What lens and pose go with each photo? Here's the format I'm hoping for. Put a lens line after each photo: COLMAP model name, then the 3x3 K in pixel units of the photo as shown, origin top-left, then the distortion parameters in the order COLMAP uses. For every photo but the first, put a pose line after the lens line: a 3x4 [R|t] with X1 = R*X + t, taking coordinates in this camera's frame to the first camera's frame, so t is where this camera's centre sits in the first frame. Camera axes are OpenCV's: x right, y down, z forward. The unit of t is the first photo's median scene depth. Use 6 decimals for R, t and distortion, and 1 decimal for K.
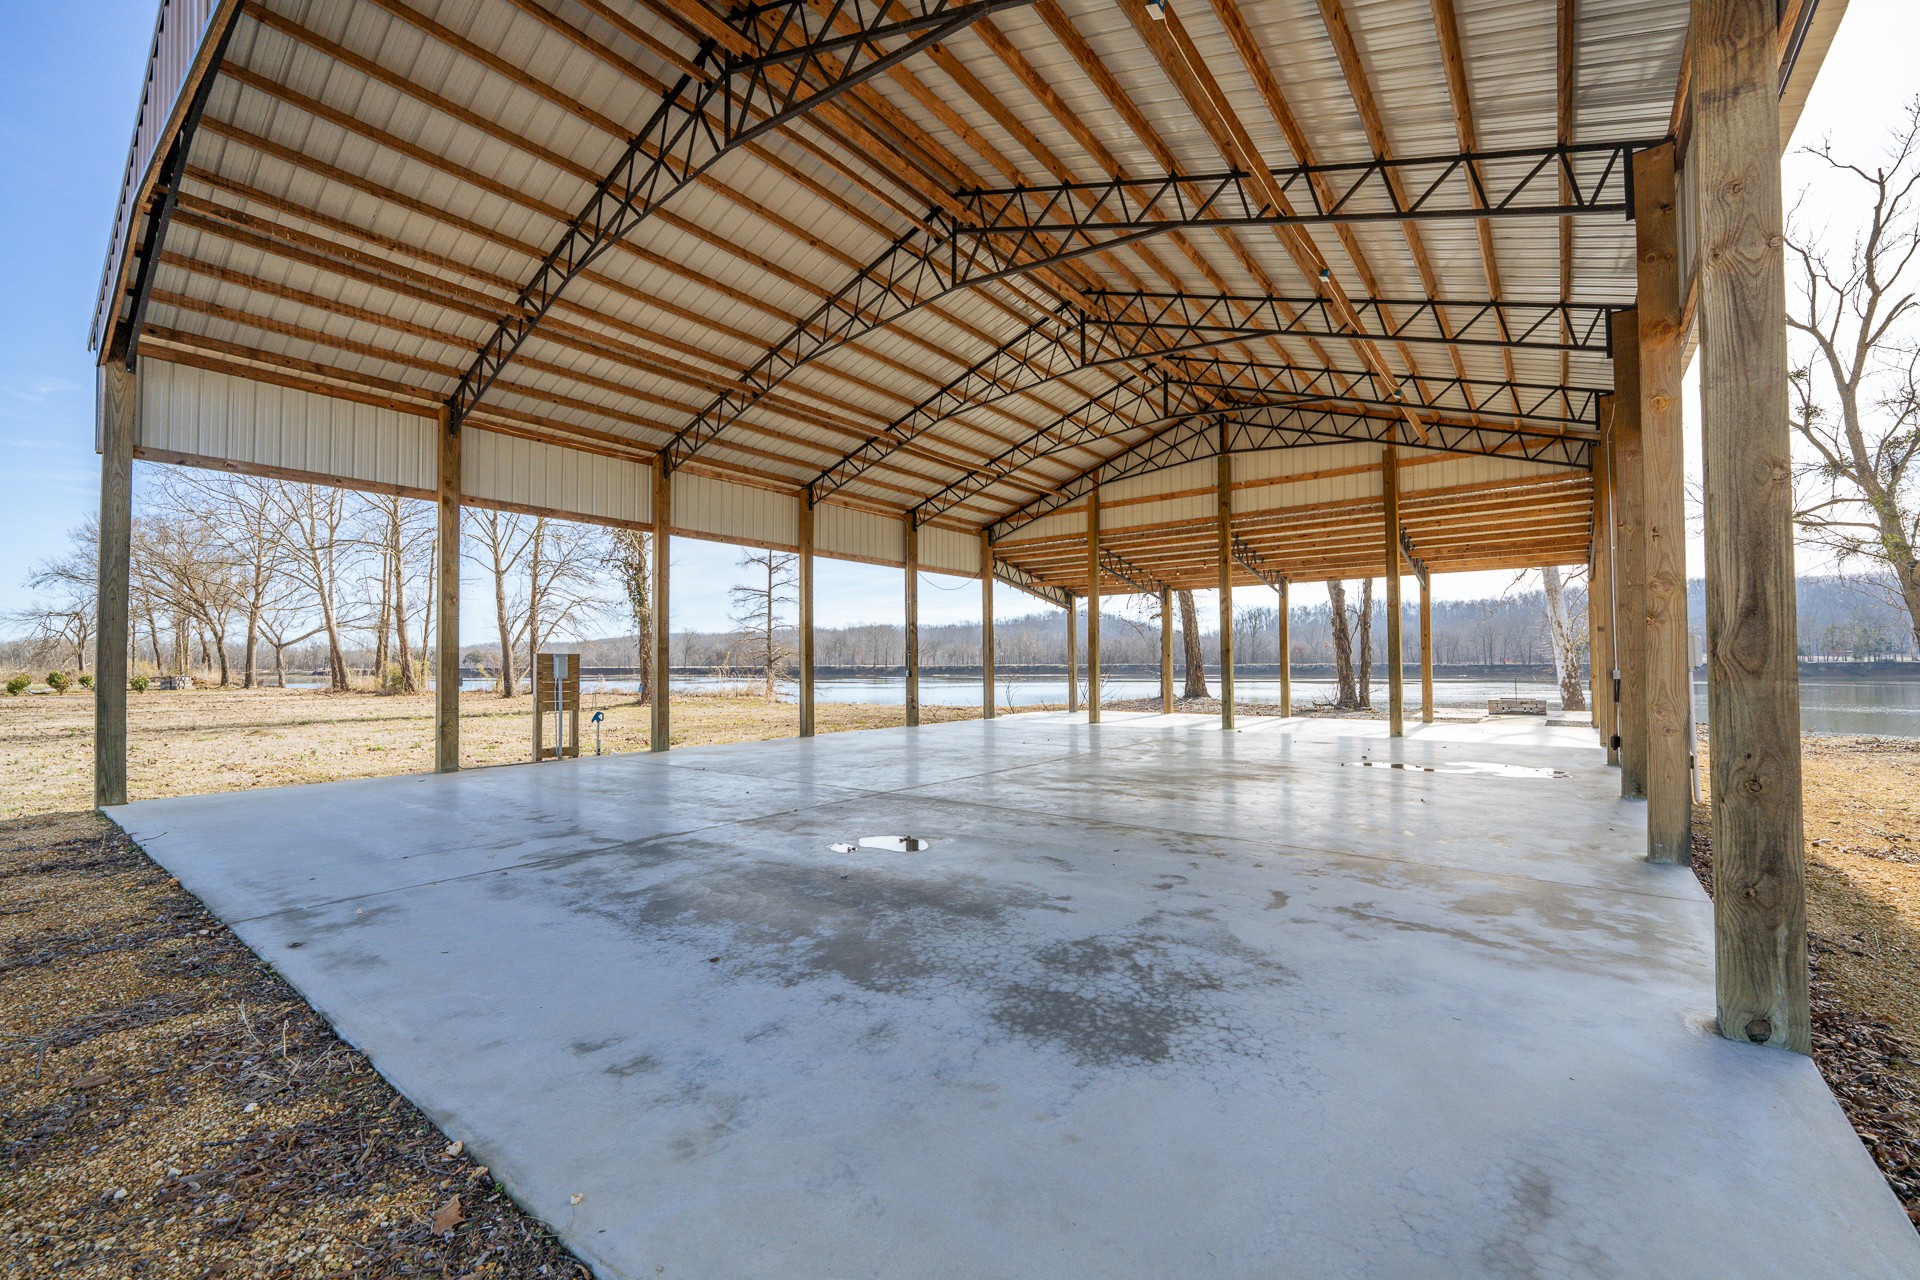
lens RADIAL K [[774.4, 0, 954.7], [0, 774.4, 645.3], [0, 0, 1]] dist [0.000678, -0.003196]
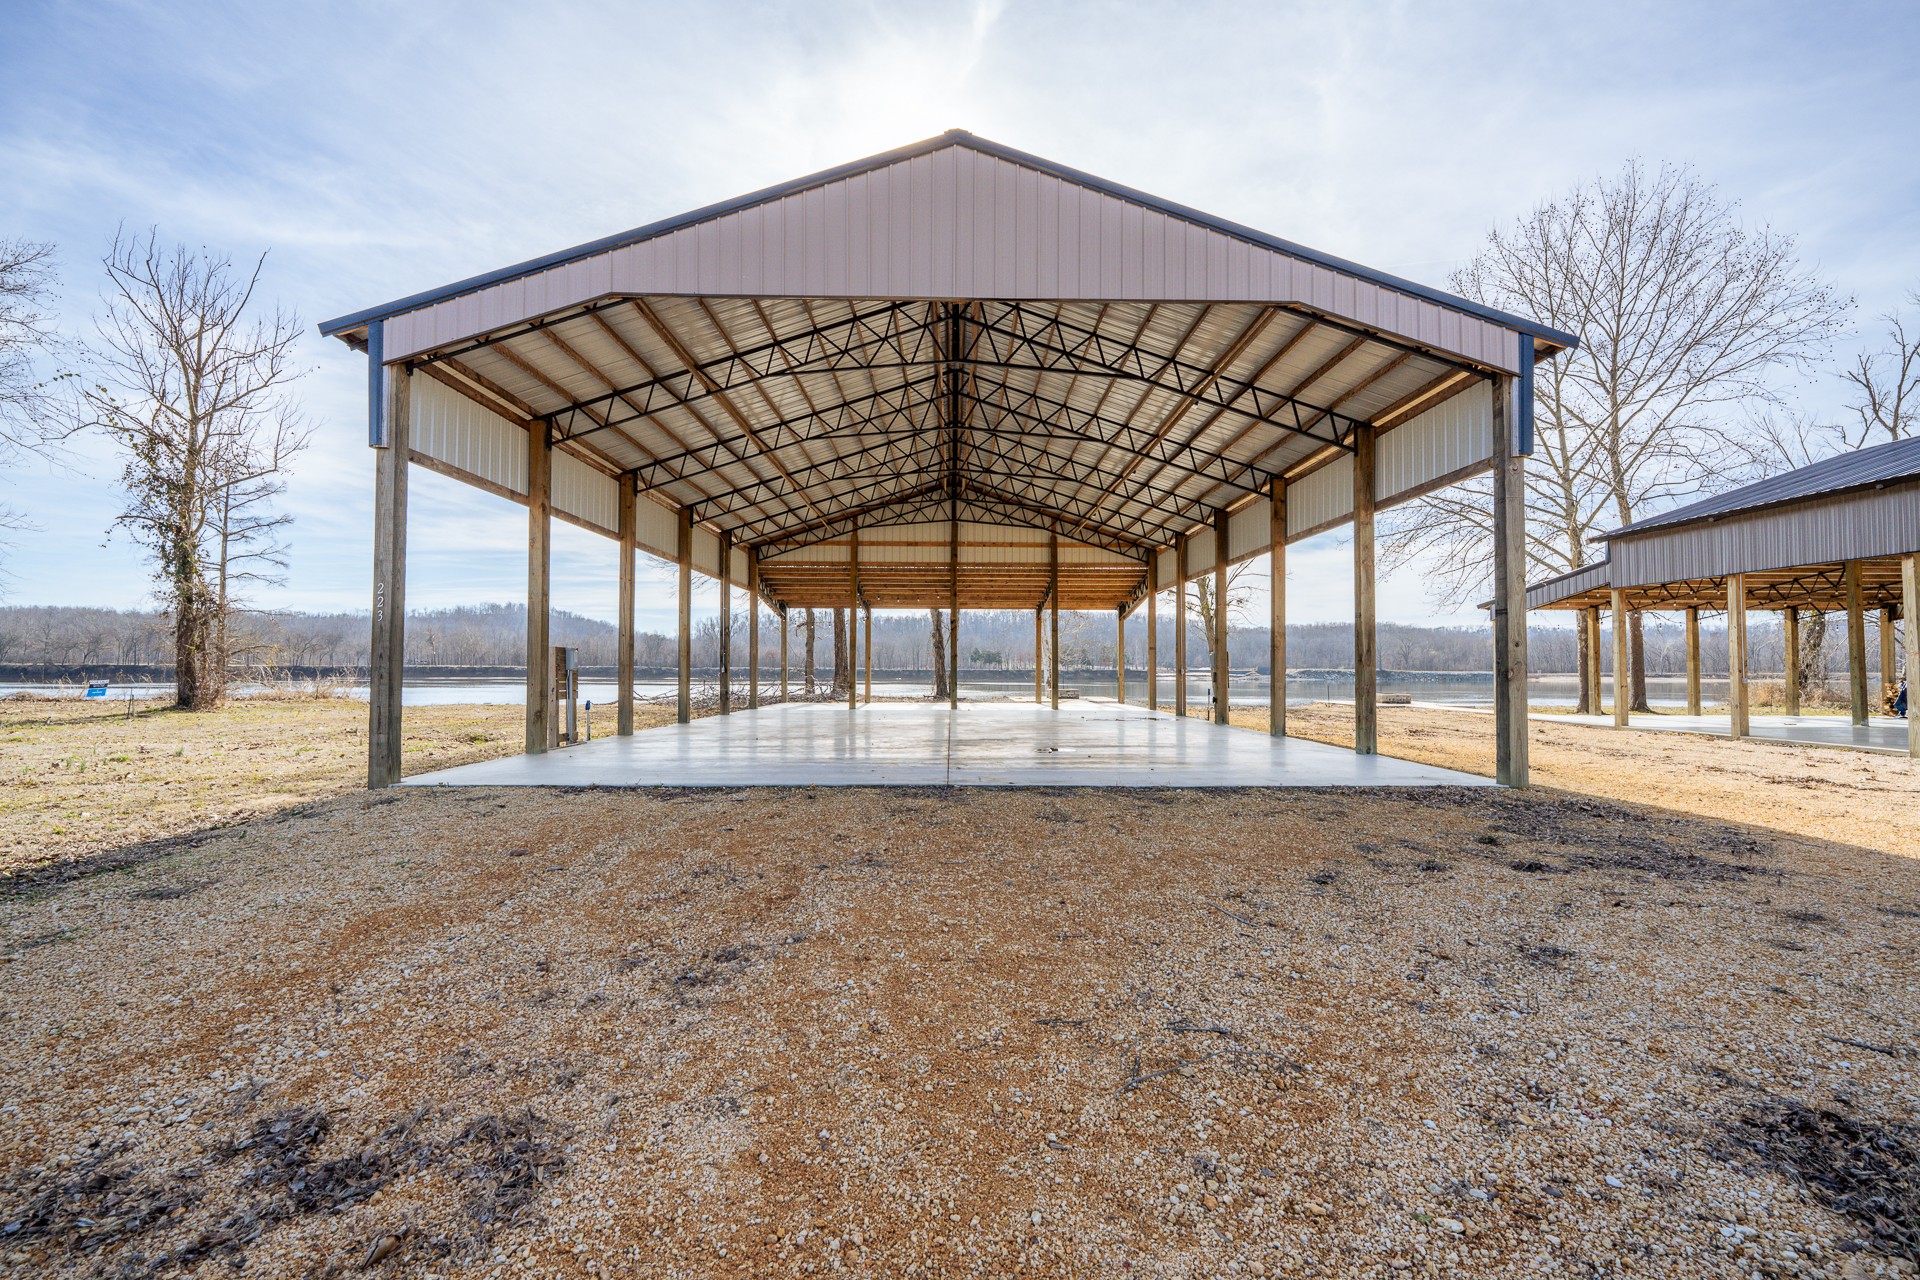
lens RADIAL K [[773.0, 0, 960.0], [0, 773.0, 640.0], [0, 0, 1]] dist [0.001688, -0.000126]
pose [[0.778800, 0.031653, 0.626473, -0.535527], [-0.024522, 0.999499, -0.020016, 0.006192], [-0.626792, 0.000227, 0.779186, -0.139078]]
